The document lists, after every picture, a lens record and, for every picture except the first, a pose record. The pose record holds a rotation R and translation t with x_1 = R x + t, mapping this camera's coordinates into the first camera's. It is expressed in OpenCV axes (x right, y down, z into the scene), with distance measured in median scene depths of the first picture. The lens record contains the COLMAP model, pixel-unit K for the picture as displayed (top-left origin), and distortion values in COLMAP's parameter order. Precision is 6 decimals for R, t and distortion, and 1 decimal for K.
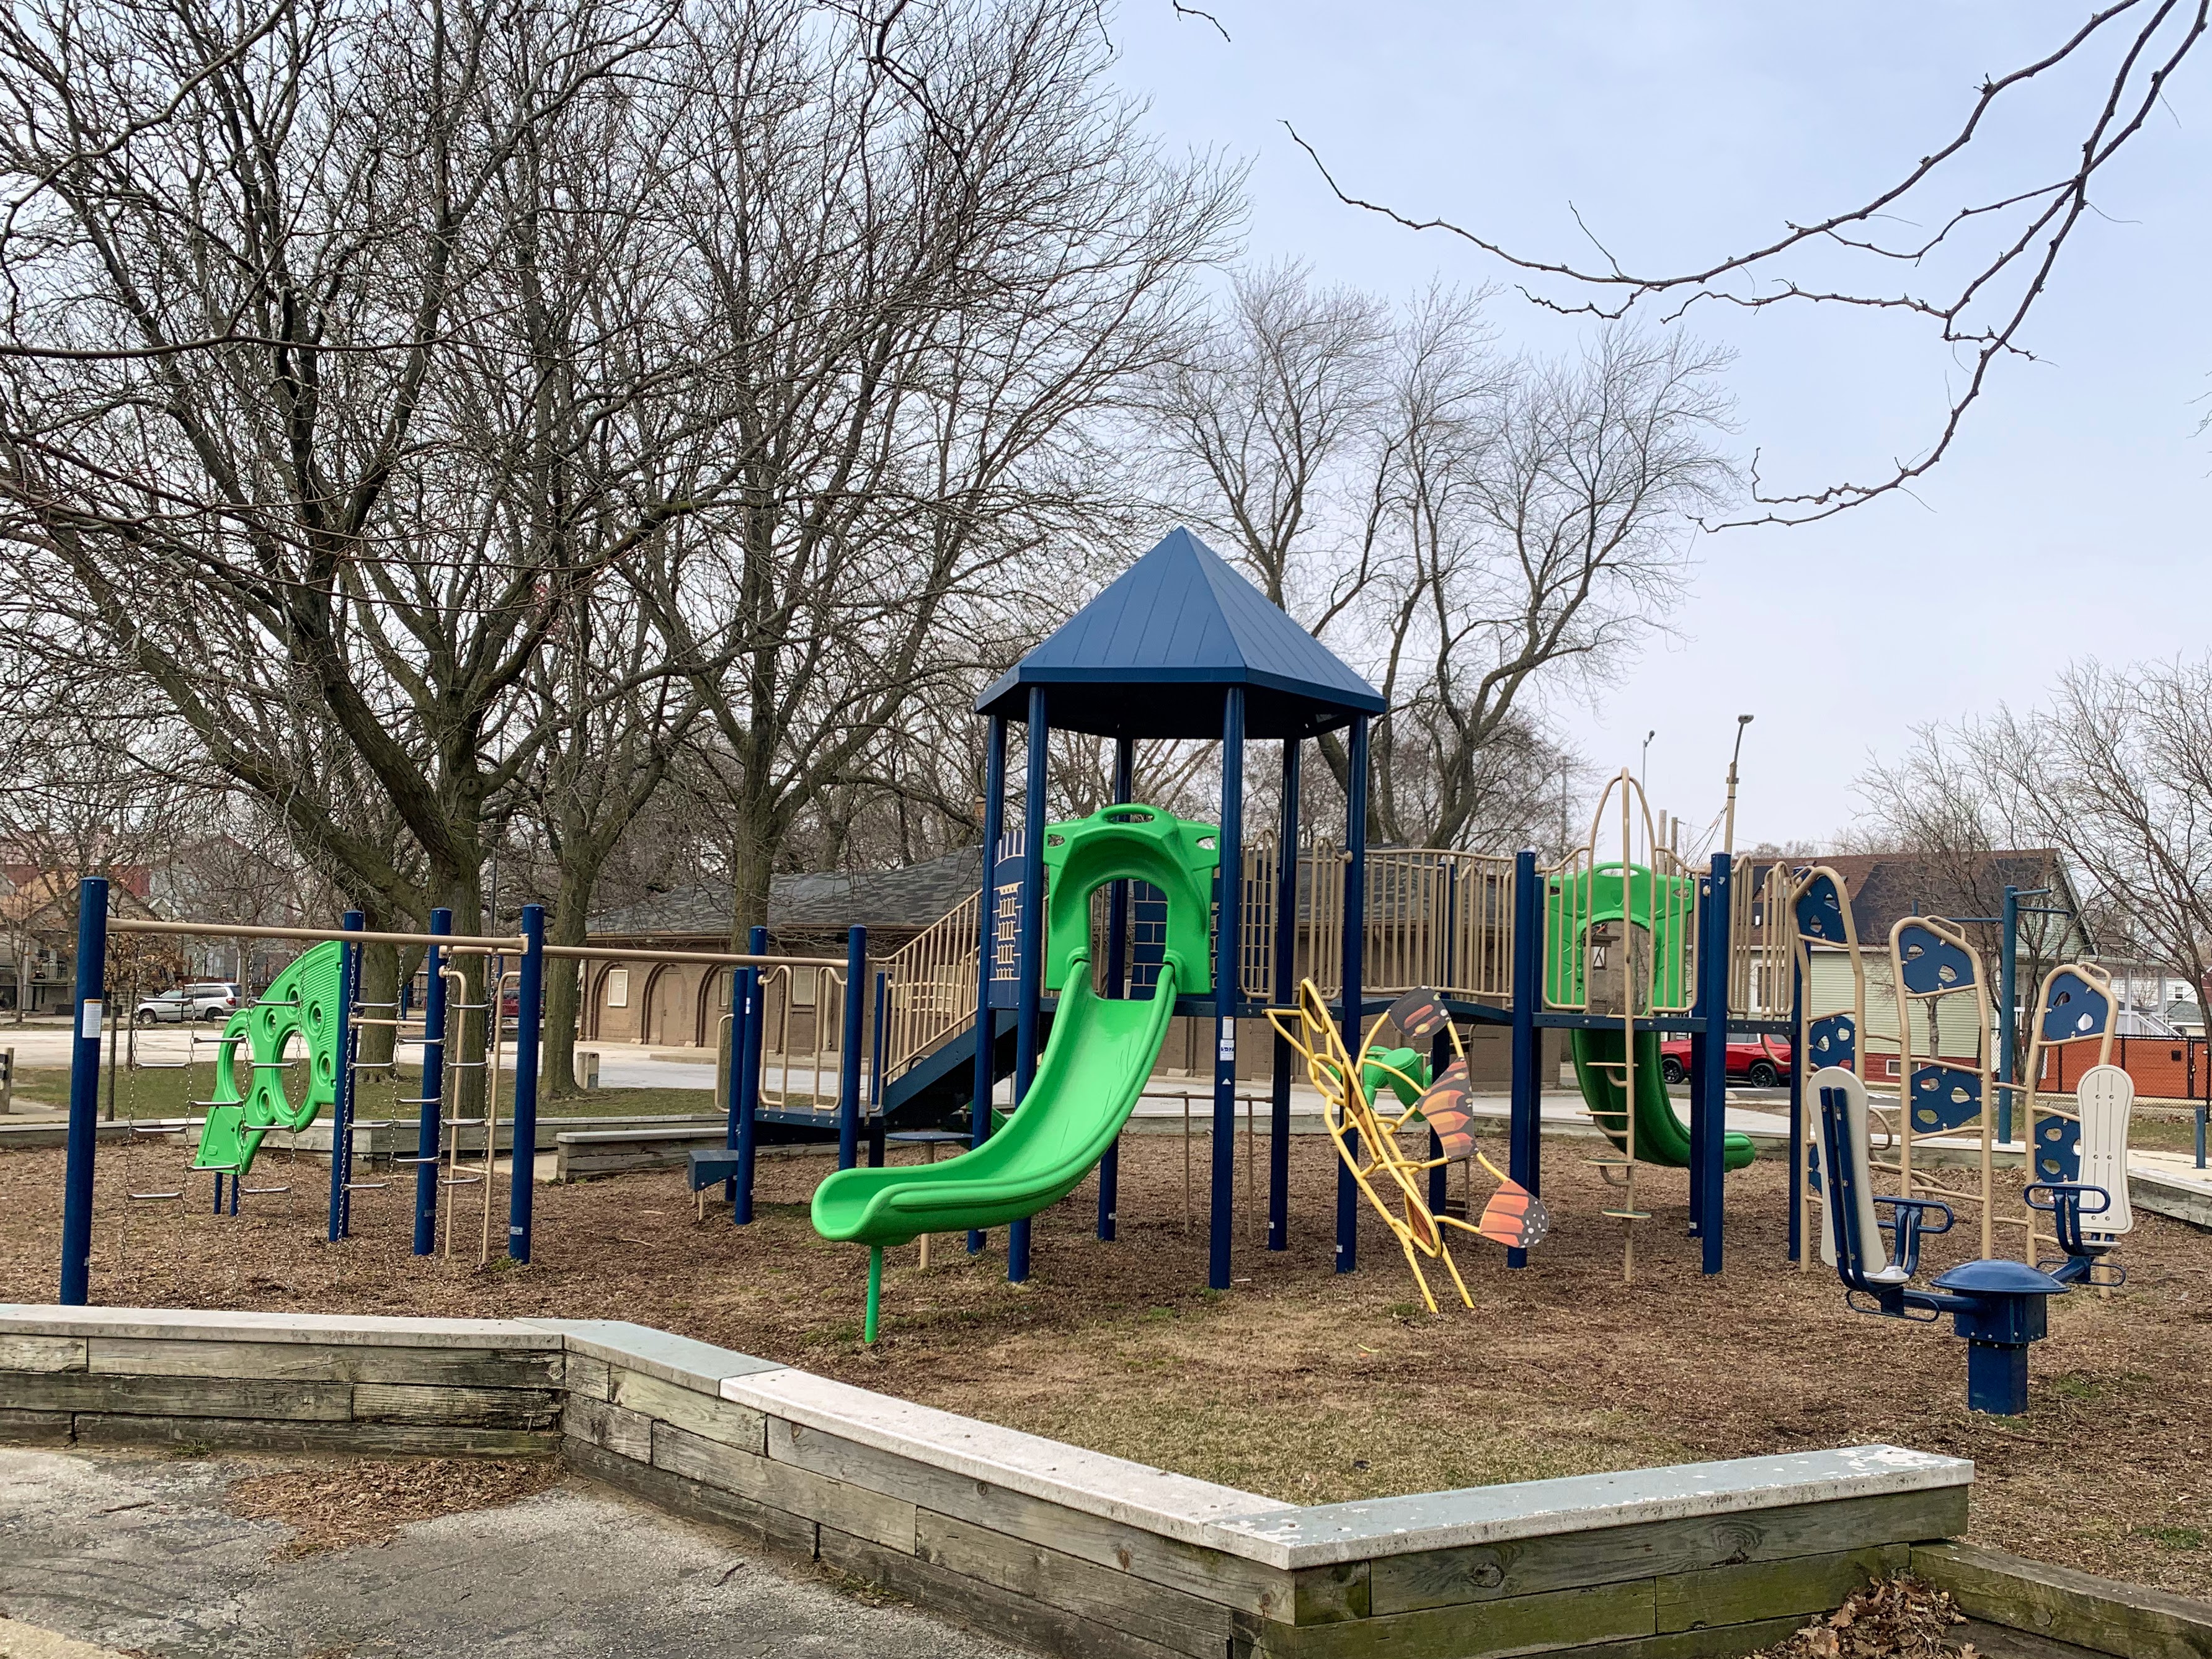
lens RADIAL K [[1700.4, 0, 1086.2], [0, 1700.4, 825.8], [0, 0, 1]] dist [0.021175, -0.014946]
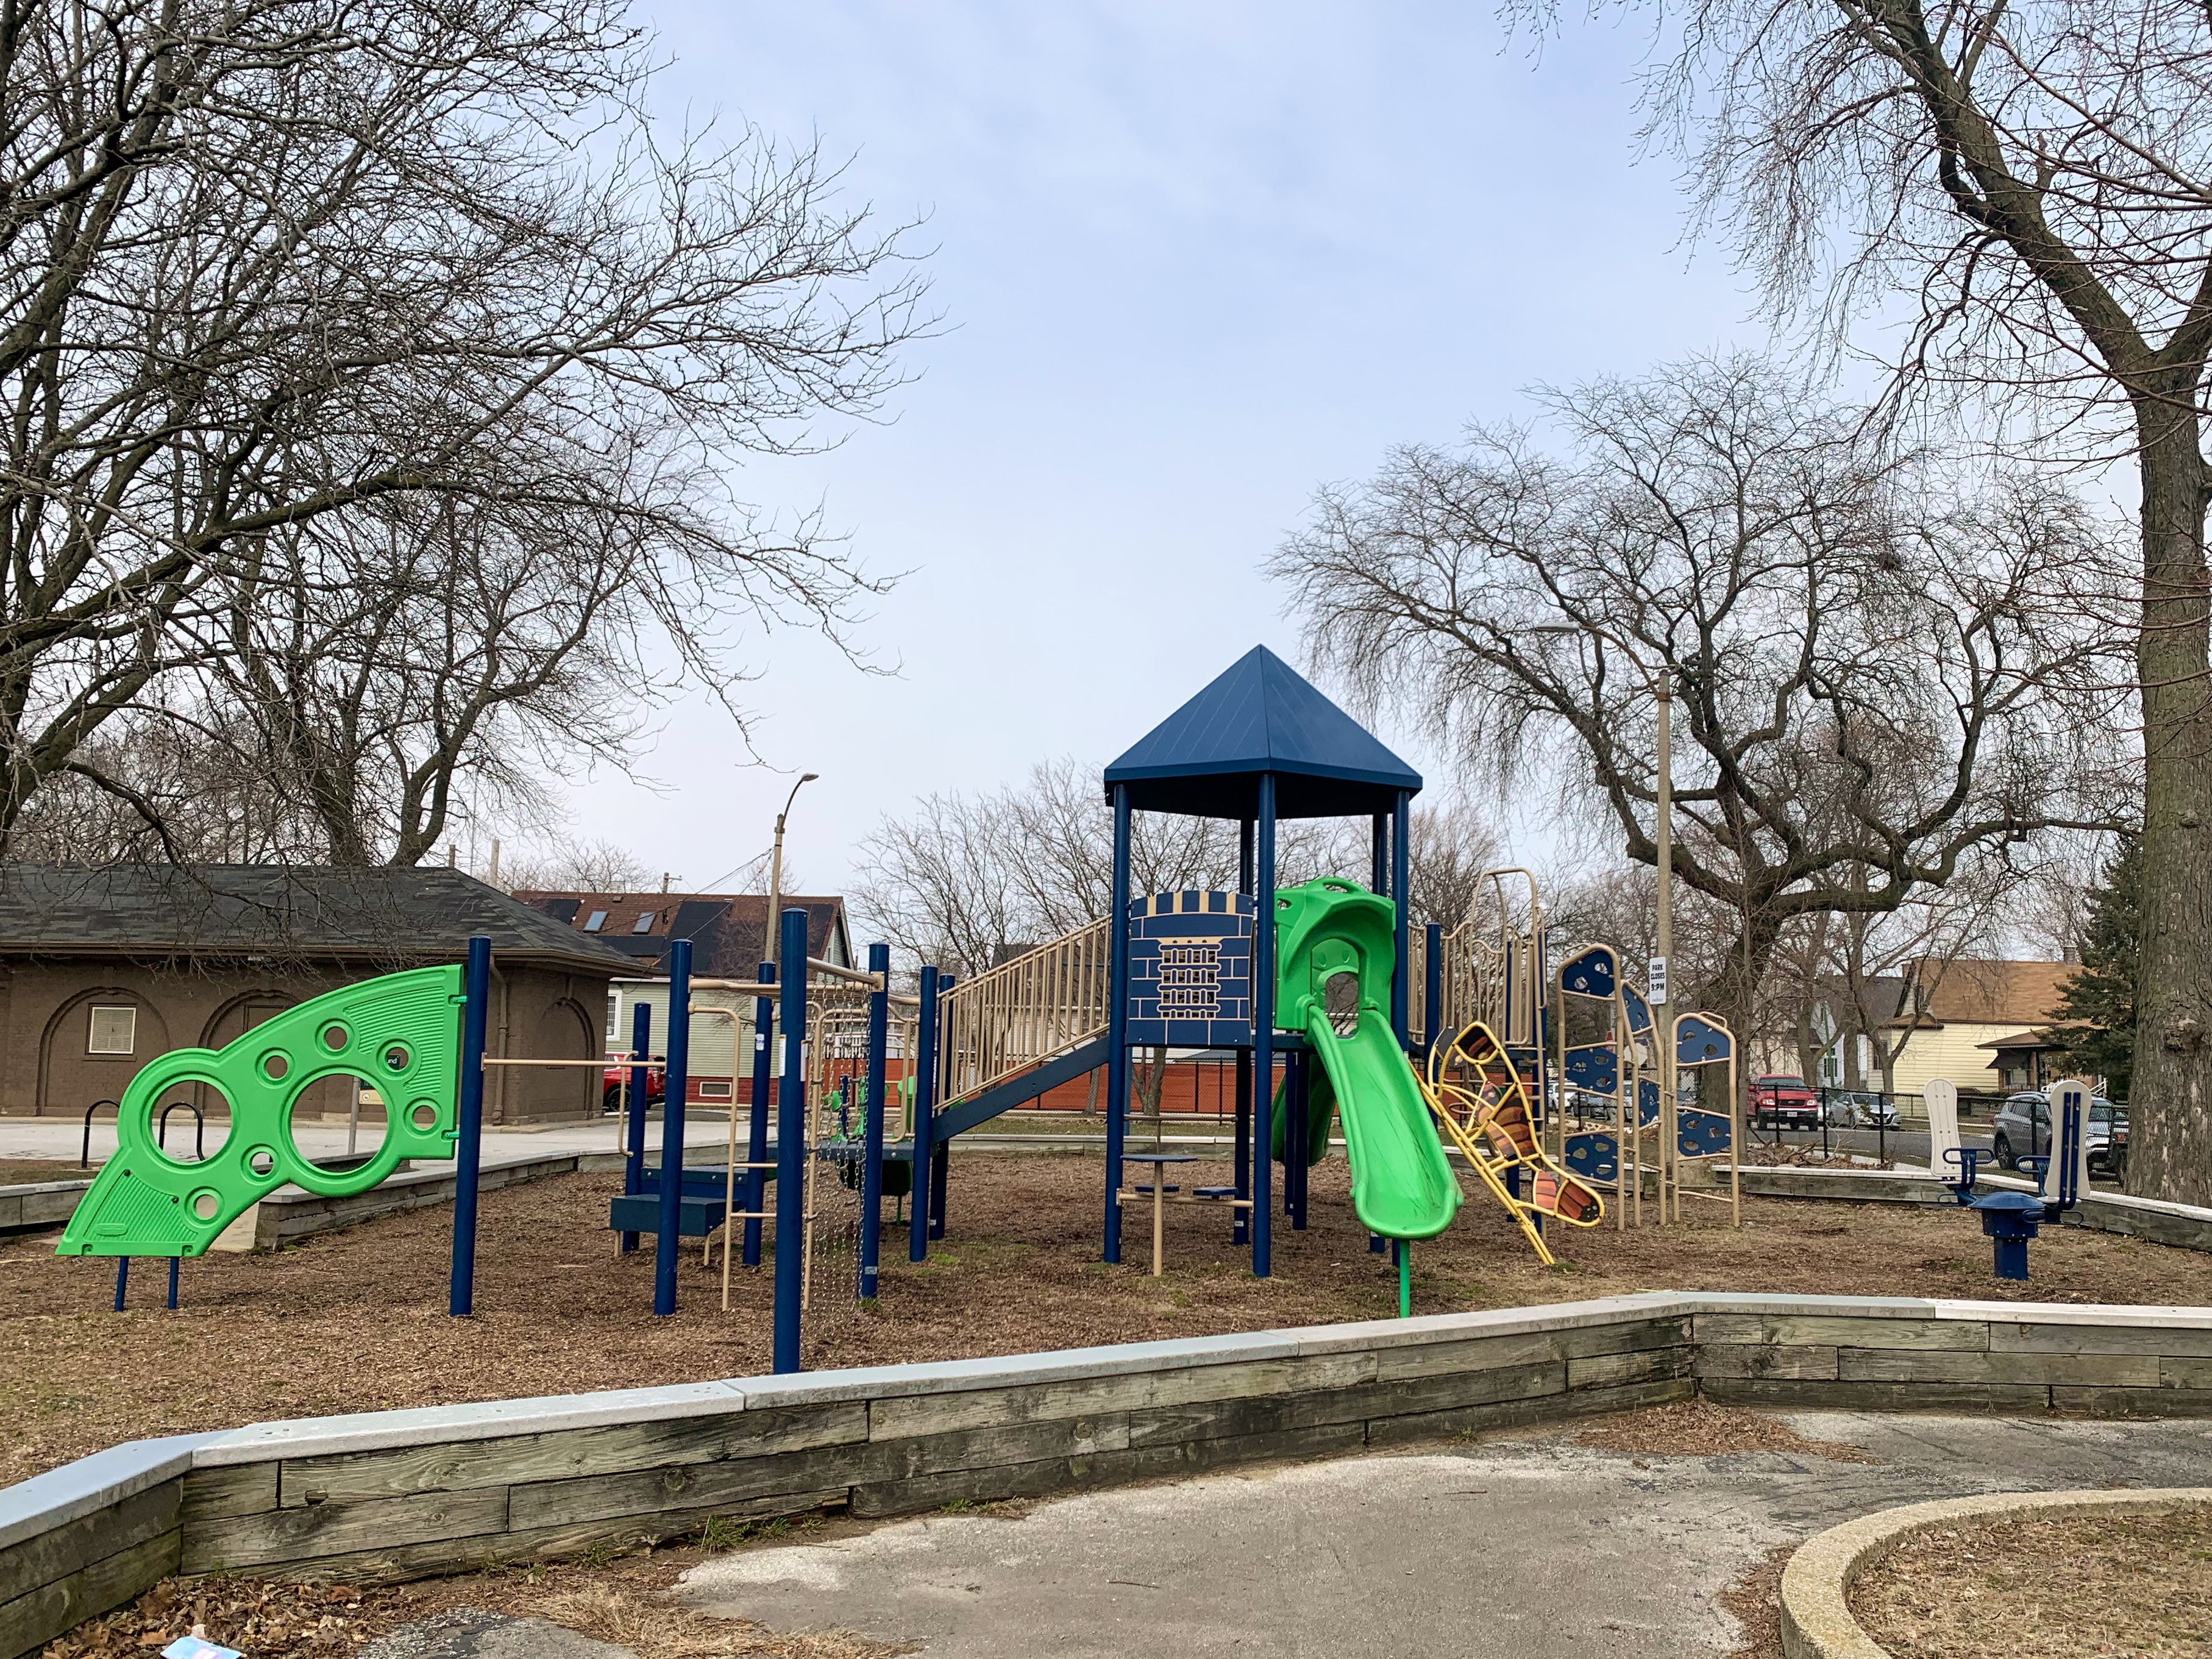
lens RADIAL K [[1700.2, 0, 1086.2], [0, 1700.2, 825.8], [0, 0, 1]] dist [0.021175, -0.014946]
pose [[0.795271, 0.070800, 0.602105, -1.443389], [-0.059408, 0.997479, -0.038824, 0.011983], [-0.603336, -0.004894, 0.797472, 0.232053]]
